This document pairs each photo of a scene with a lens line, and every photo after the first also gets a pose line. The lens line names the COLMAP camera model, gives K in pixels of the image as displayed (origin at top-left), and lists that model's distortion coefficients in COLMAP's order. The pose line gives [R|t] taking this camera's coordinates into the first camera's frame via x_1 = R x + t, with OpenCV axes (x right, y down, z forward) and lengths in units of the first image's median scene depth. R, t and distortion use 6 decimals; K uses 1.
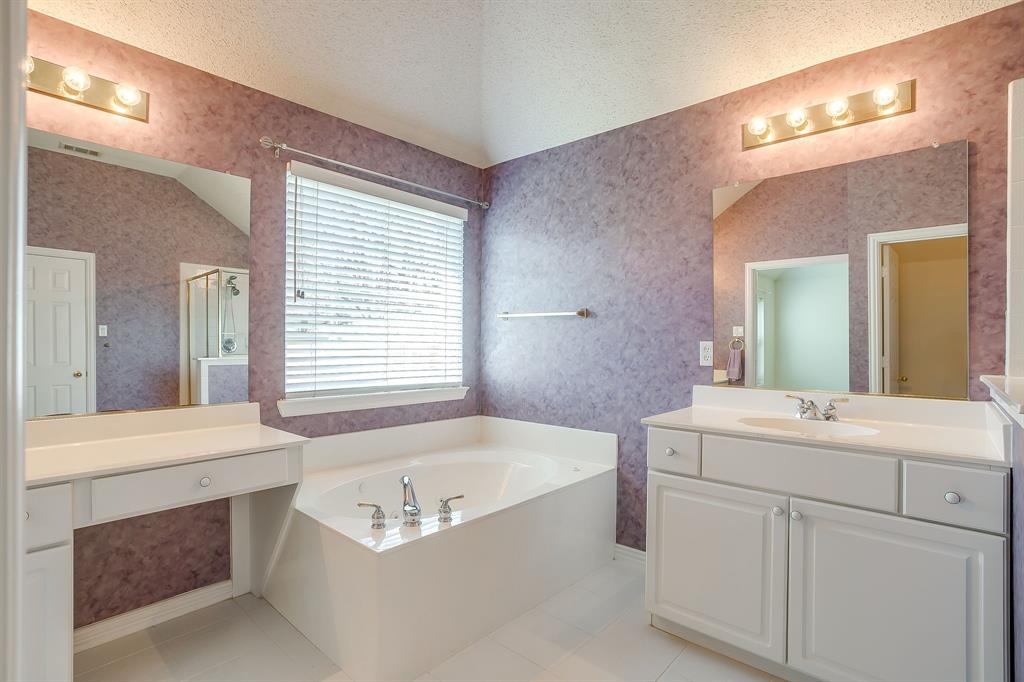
lens RADIAL K [[502.6, 0, 510.8], [0, 502.6, 336.7], [0, 0, 1]] dist [-0.031409, 0.016747]
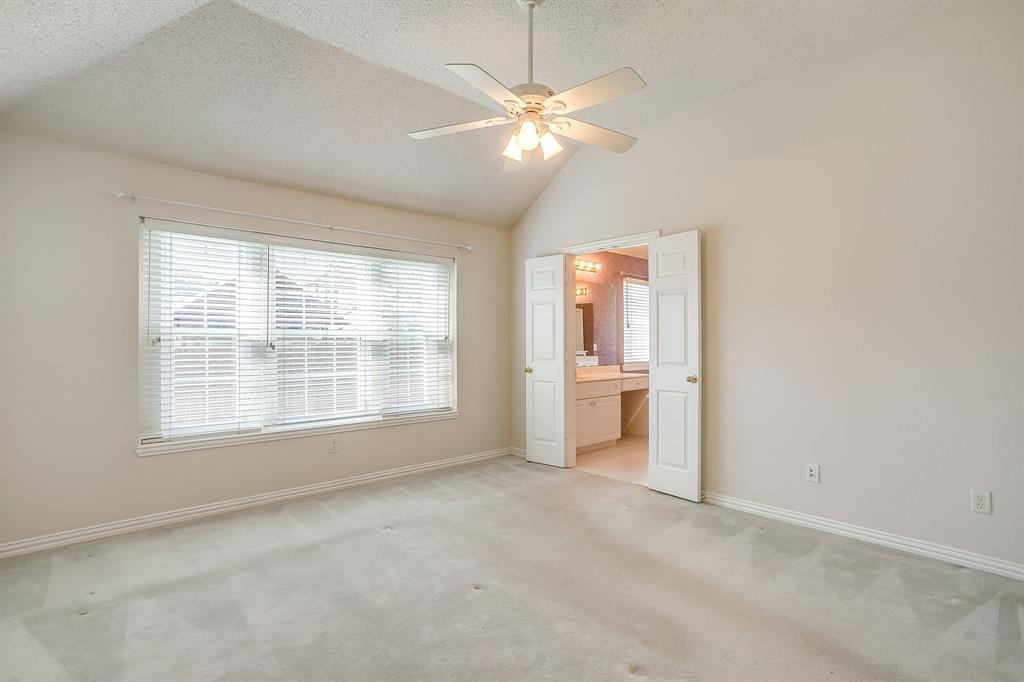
lens RADIAL K [[502.6, 0, 512.4], [0, 502.6, 337.2], [0, 0, 1]] dist [-0.031409, 0.016747]
pose [[0.995304, -0.004962, -0.096672, -0.794441], [0.004306, 0.999966, -0.006999, -0.007611], [0.096703, 0.006550, 0.995292, -1.785682]]
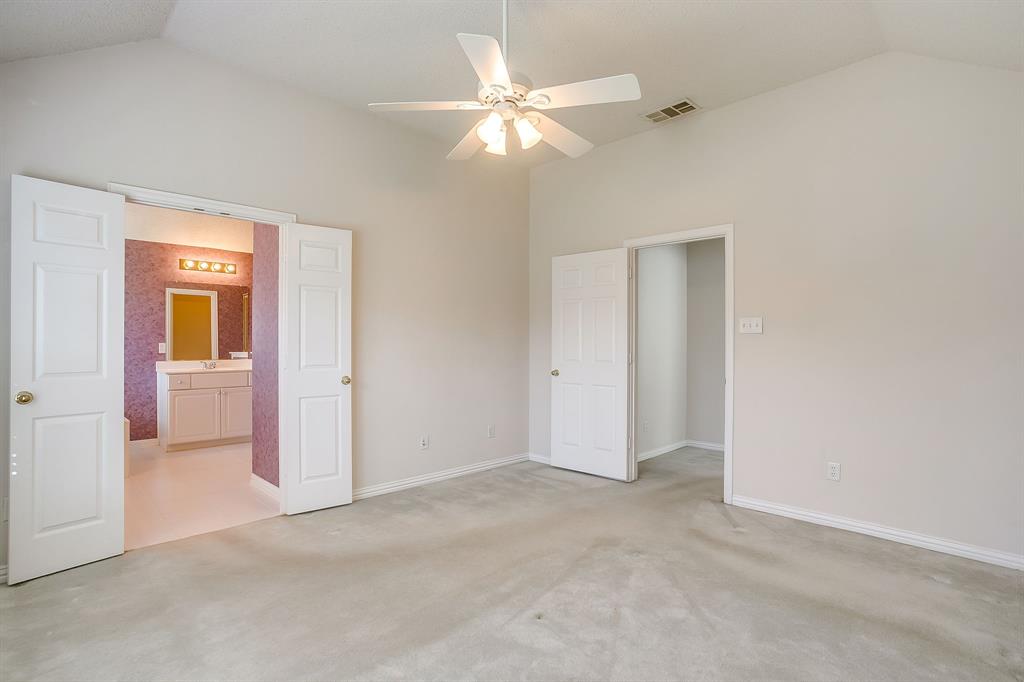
lens RADIAL K [[502.6, 0, 496.5], [0, 502.6, 332.1], [0, 0, 1]] dist [-0.031409, 0.016747]
pose [[0.086042, 0.014246, 0.996190, -1.854176], [-0.005357, 0.999890, -0.013837, -0.019035], [-0.996277, -0.004146, 0.086109, -0.811727]]
